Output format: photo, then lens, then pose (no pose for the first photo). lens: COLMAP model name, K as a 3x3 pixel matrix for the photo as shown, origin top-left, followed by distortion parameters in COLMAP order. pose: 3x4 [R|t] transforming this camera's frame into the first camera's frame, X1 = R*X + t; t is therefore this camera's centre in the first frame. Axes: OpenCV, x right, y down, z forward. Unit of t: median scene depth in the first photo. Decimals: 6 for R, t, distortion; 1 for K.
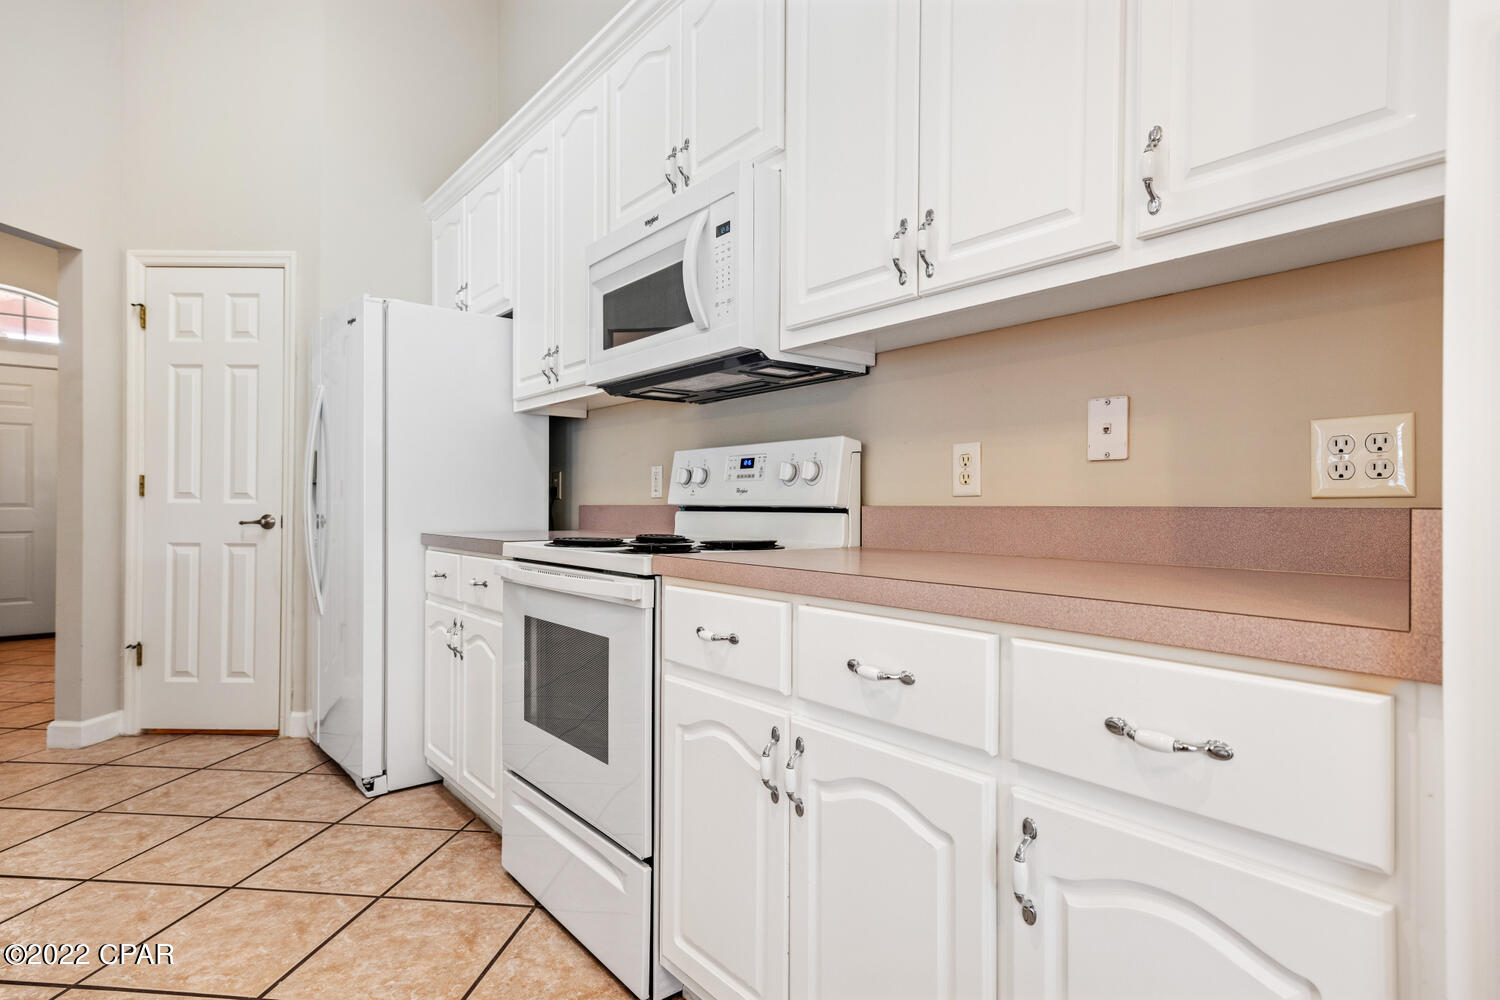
lens RADIAL K [[782.3, 0, 747.7], [0, 782.3, 505.8], [0, 0, 1]] dist [0.014724, 0.003046]
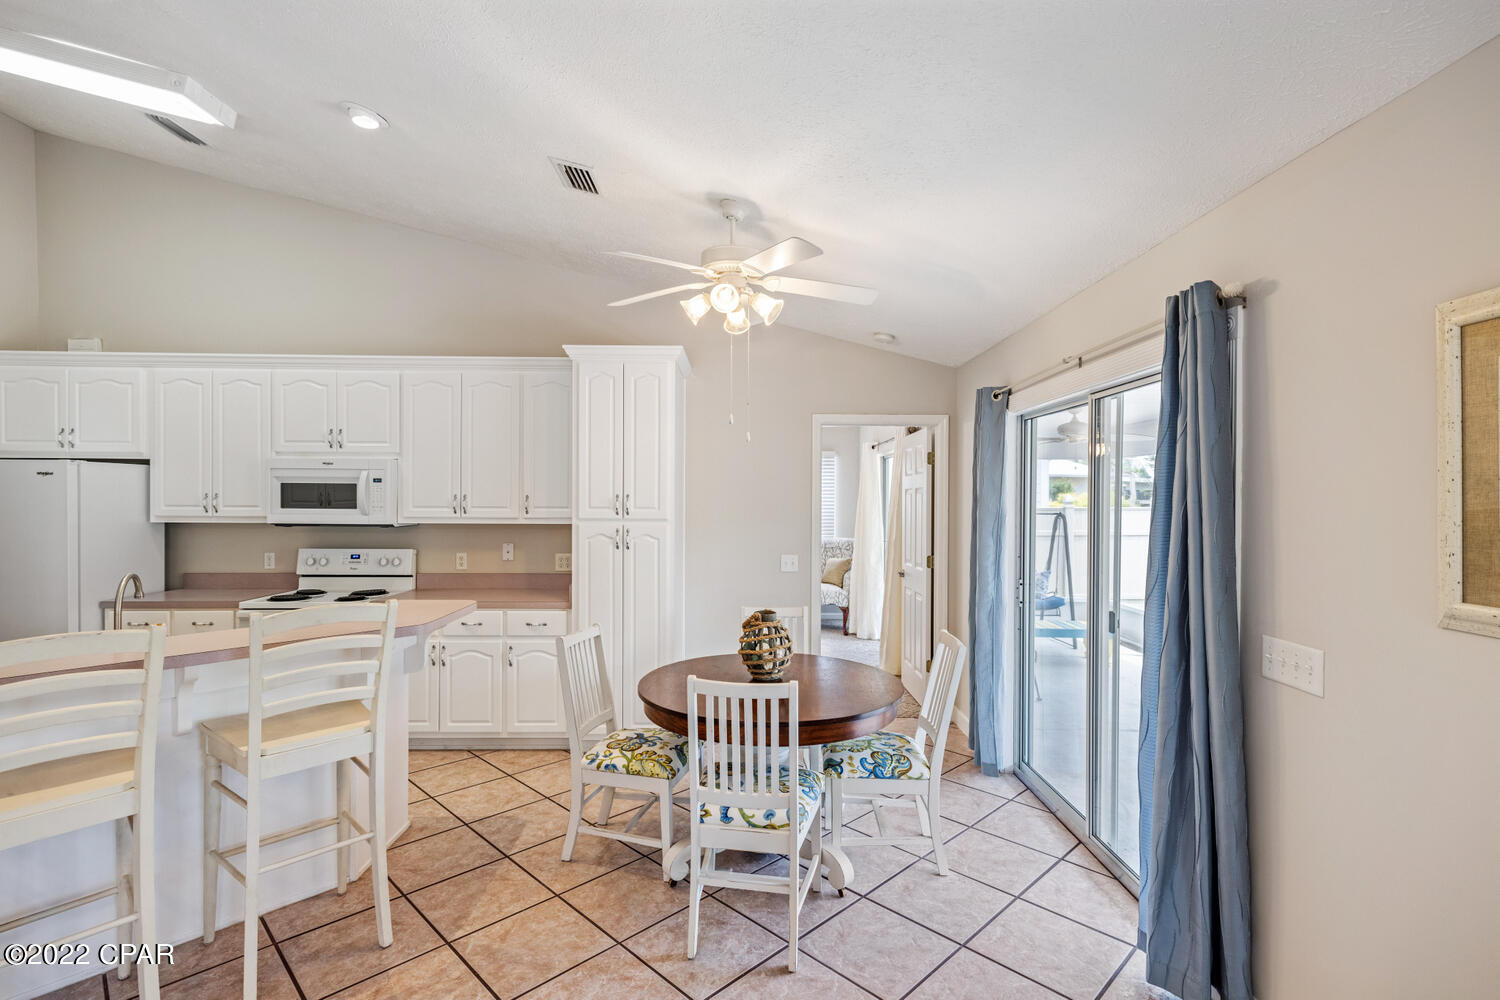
lens RADIAL K [[708.8, 0, 749.0], [0, 708.8, 503.8], [0, 0, 1]] dist [0.012200, 0.001592]
pose [[0.620338, -0.007171, 0.784302, -0.778419], [-0.000889, 0.999951, 0.009846, -0.194105], [-0.784334, -0.006805, 0.620302, -1.042106]]
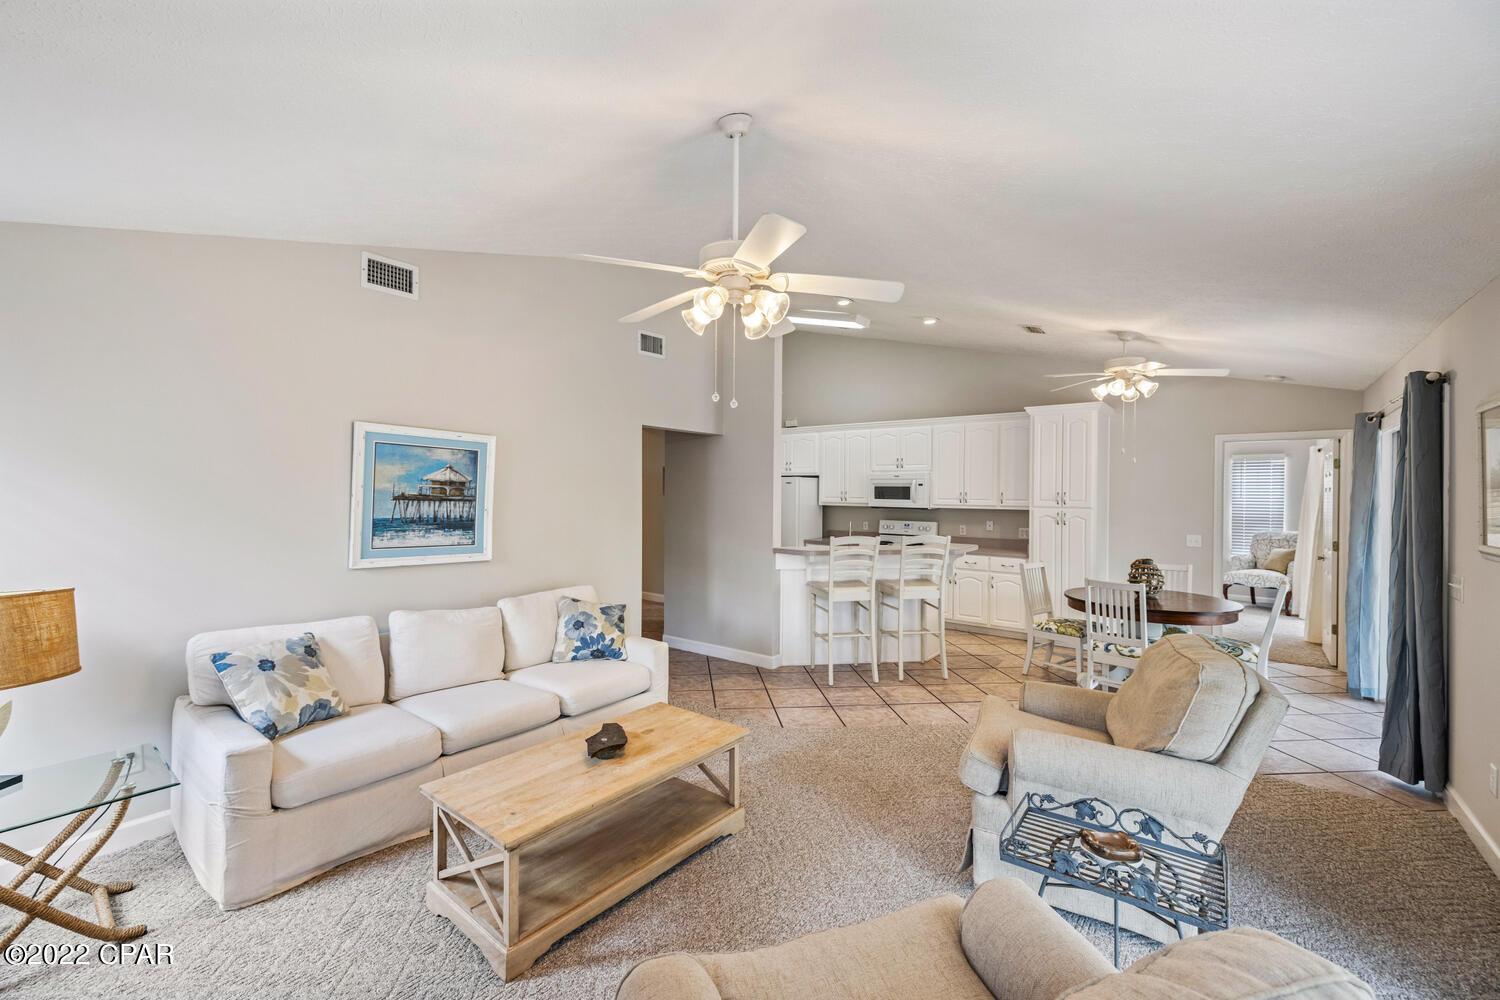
lens RADIAL K [[621.2, 0, 745.4], [0, 621.2, 492.7], [0, 0, 1]] dist [0.009210, -0.001254]
pose [[0.975145, 0.004481, 0.221520, -1.379295], [-0.004517, 0.999990, -0.000344, -0.191383], [-0.221520, -0.000665, 0.975156, -1.845242]]
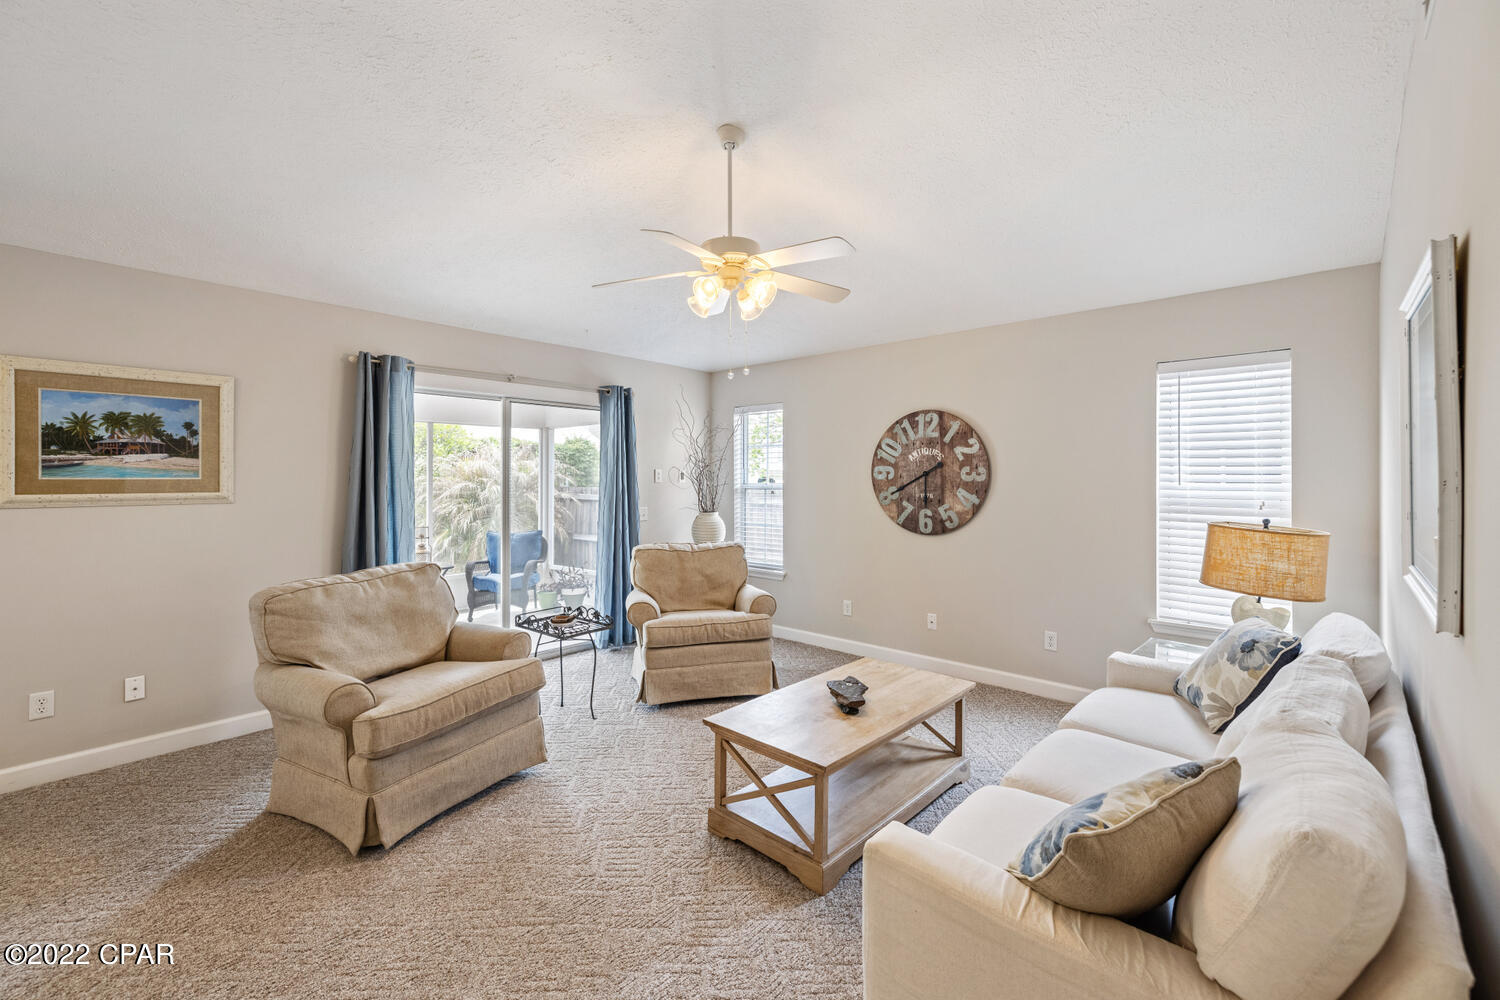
lens RADIAL K [[621.2, 0, 737.5], [0, 621.2, 480.5], [0, 0, 1]] dist [0.009210, -0.001254]
pose [[-0.988044, 0.002005, -0.154160, -1.045171], [0.000983, 0.999977, 0.006702, -0.151499], [0.154170, 0.006471, -0.988023, 0.085617]]
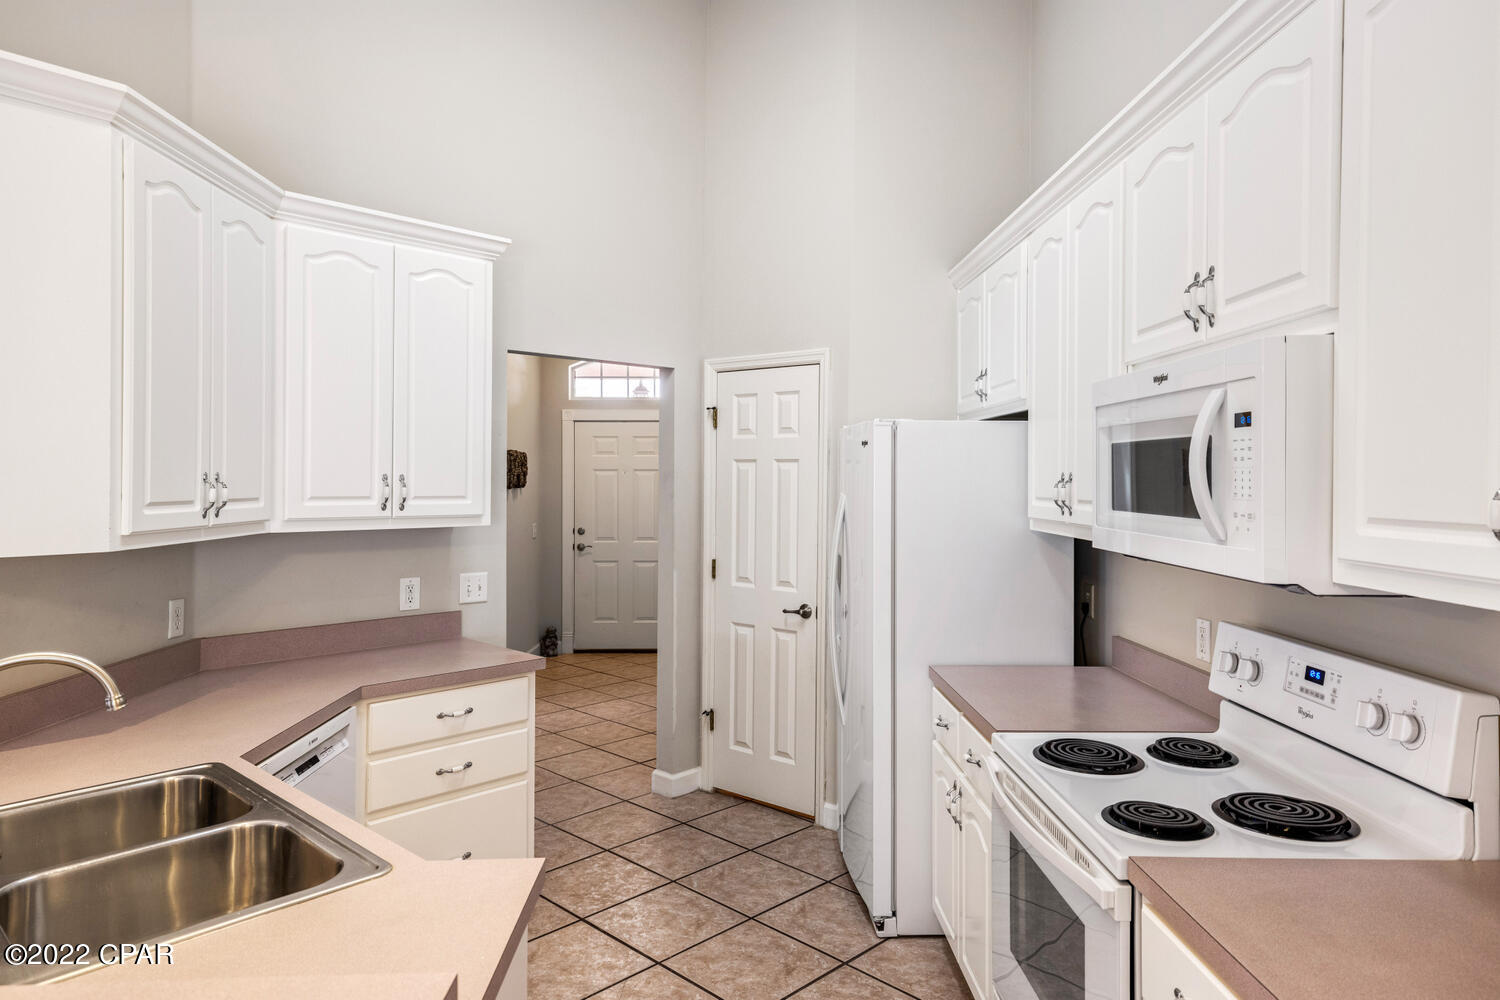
lens RADIAL K [[924.5, 0, 750.4], [0, 924.5, 477.1], [0, 0, 1]] dist [0.021071, -0.000745]
pose [[0.792412, -0.001762, -0.609983, 0.092493], [-0.001049, 0.999990, -0.004253, -0.191962], [0.609985, 0.004010, 0.792403, -0.006650]]
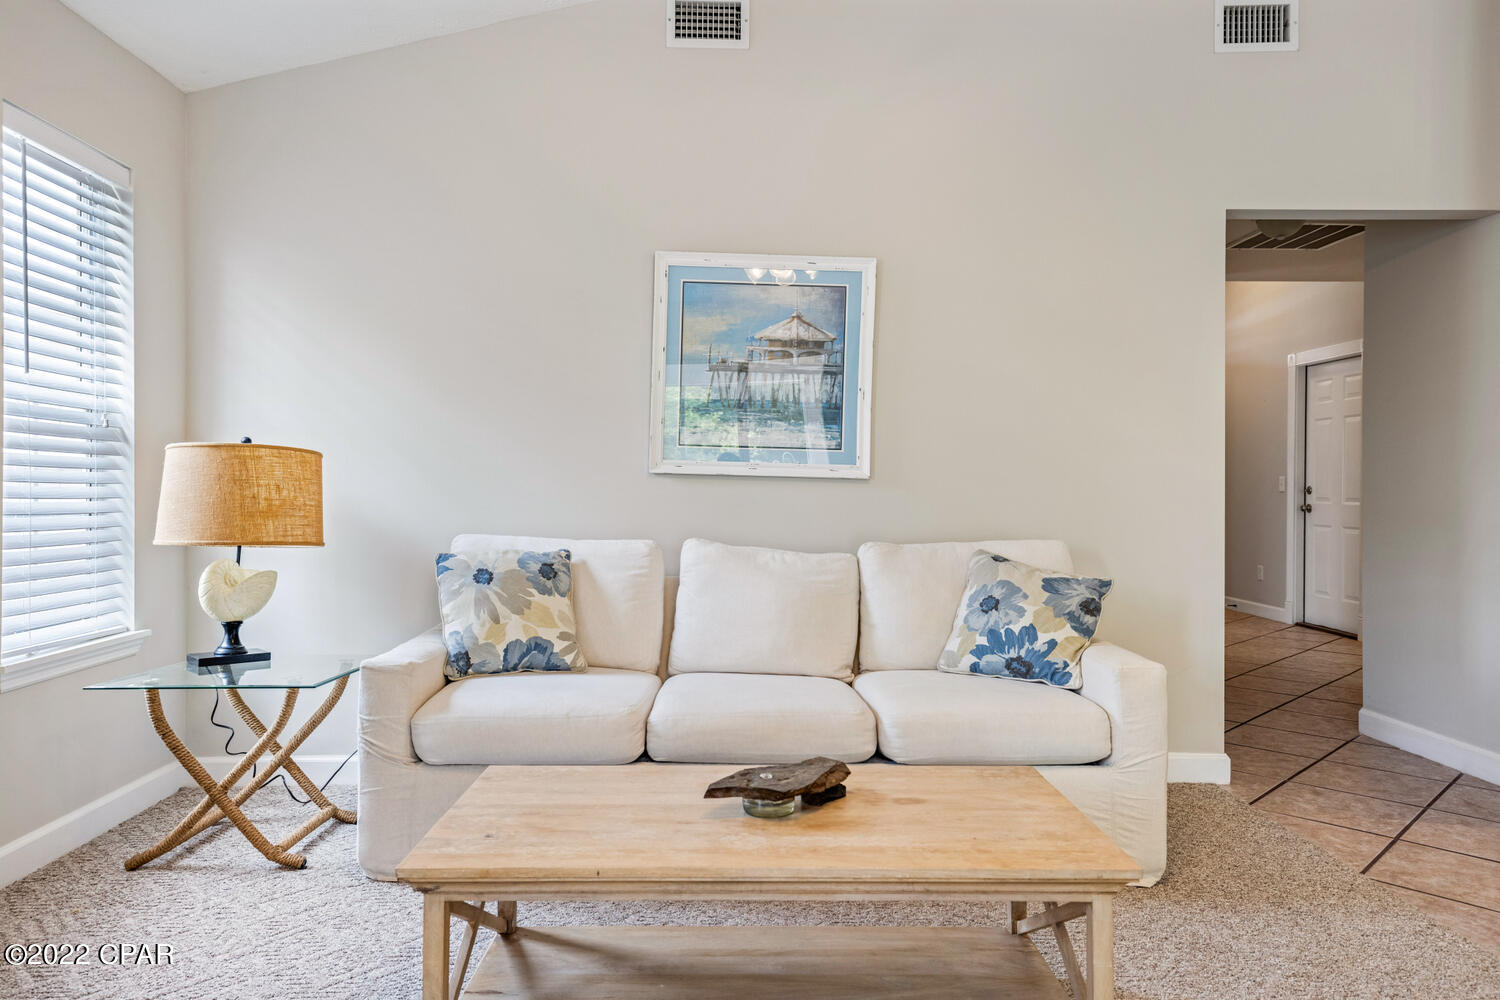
lens RADIAL K [[995.6, 0, 738.3], [0, 995.6, 488.5], [0, 0, 1]] dist [0.016295, 0.008133]
pose [[0.790308, 0.001967, -0.612707, -0.966138], [-0.003238, 0.999994, -0.000966, -0.016173], [0.612701, 0.002747, 0.790310, -1.438726]]
